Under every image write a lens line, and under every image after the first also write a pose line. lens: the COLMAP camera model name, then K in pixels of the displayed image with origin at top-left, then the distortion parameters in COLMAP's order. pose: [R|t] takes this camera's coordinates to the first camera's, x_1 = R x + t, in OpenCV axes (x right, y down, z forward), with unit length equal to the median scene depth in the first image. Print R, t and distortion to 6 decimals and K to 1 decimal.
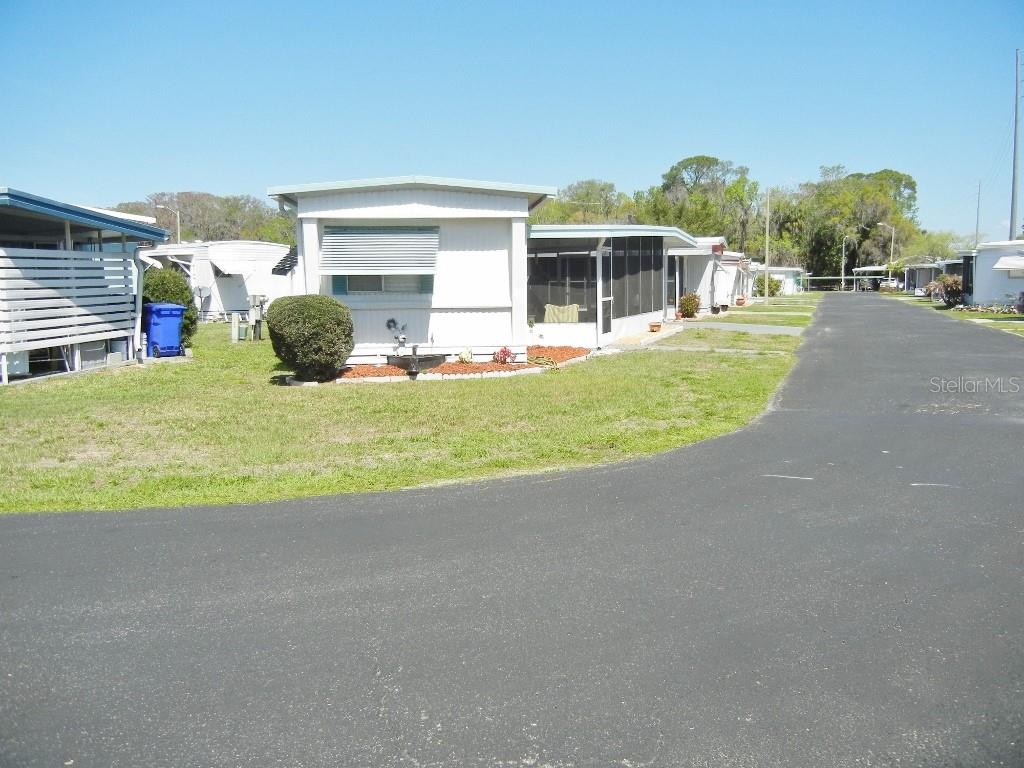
lens RADIAL K [[872.4, 0, 510.9], [0, 872.4, 382.4], [0, 0, 1]] dist [-0.016760, 0.026310]
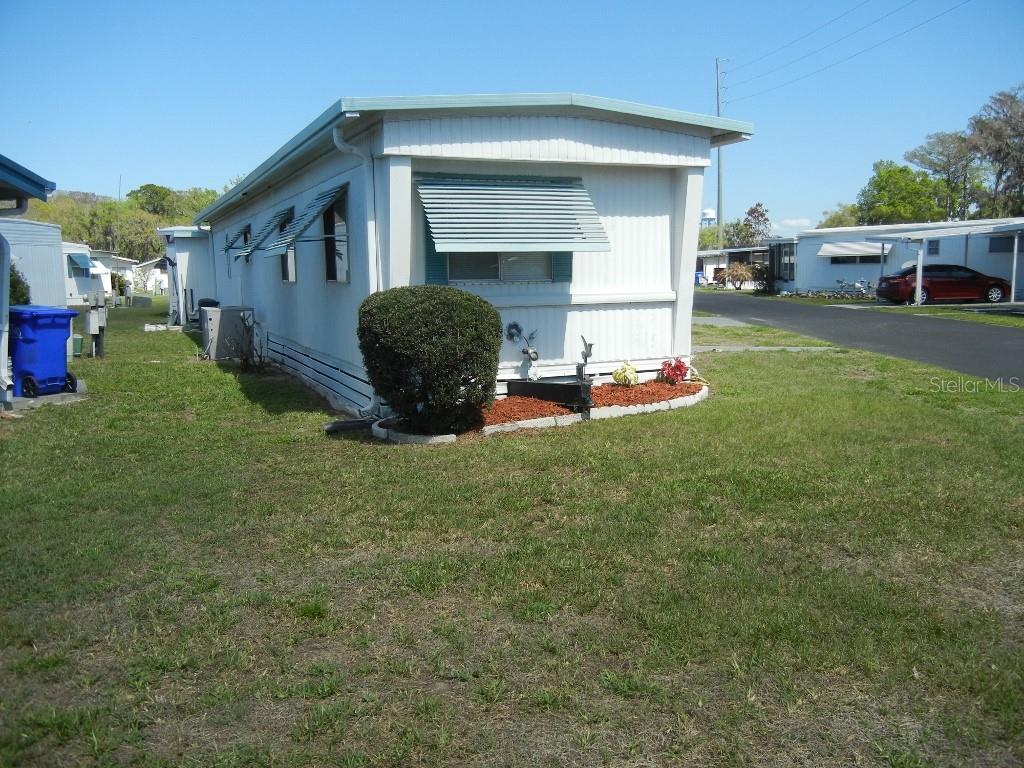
lens RADIAL K [[872.4, 0, 512.9], [0, 872.4, 384.6], [0, 0, 1]] dist [-0.016760, 0.026310]
pose [[0.945239, -0.049754, 0.322565, -0.344776], [0.046134, 0.998757, 0.018863, -0.039929], [-0.323103, -0.002948, 0.946359, 0.401399]]
